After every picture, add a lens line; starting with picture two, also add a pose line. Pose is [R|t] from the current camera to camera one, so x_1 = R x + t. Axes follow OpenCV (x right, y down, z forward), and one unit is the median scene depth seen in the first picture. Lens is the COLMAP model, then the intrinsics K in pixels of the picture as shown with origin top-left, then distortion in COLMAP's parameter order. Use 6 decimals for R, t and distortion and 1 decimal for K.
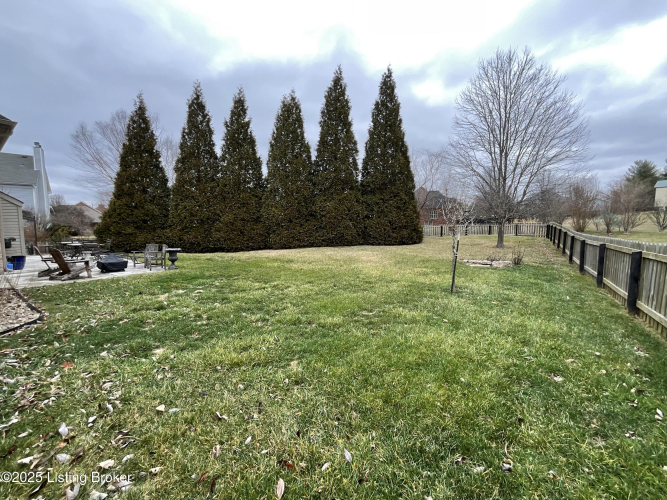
lens RADIAL K [[270.8, 0, 333.3], [0, 270.8, 248.5], [0, 0, 1]] dist [0.000287, 0.000617]
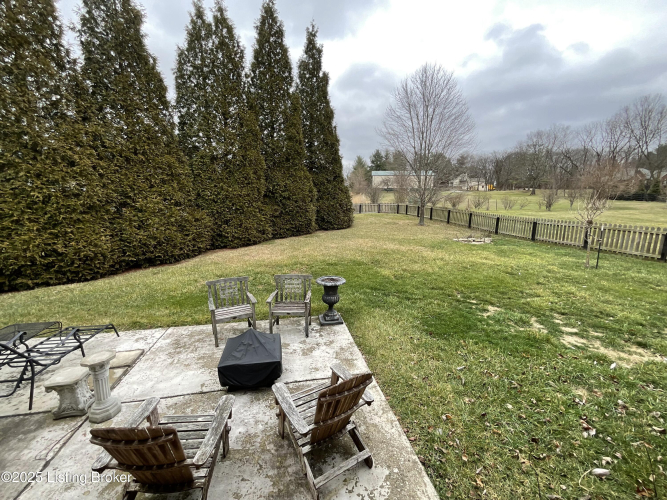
lens RADIAL K [[270.8, 0, 332.7], [0, 270.8, 250.5], [0, 0, 1]] dist [0.000287, 0.000617]
pose [[0.687781, -0.131512, 0.713906, -0.489668], [0.054169, 0.990009, 0.130188, -0.061270], [-0.723894, -0.050869, 0.688033, 0.344523]]
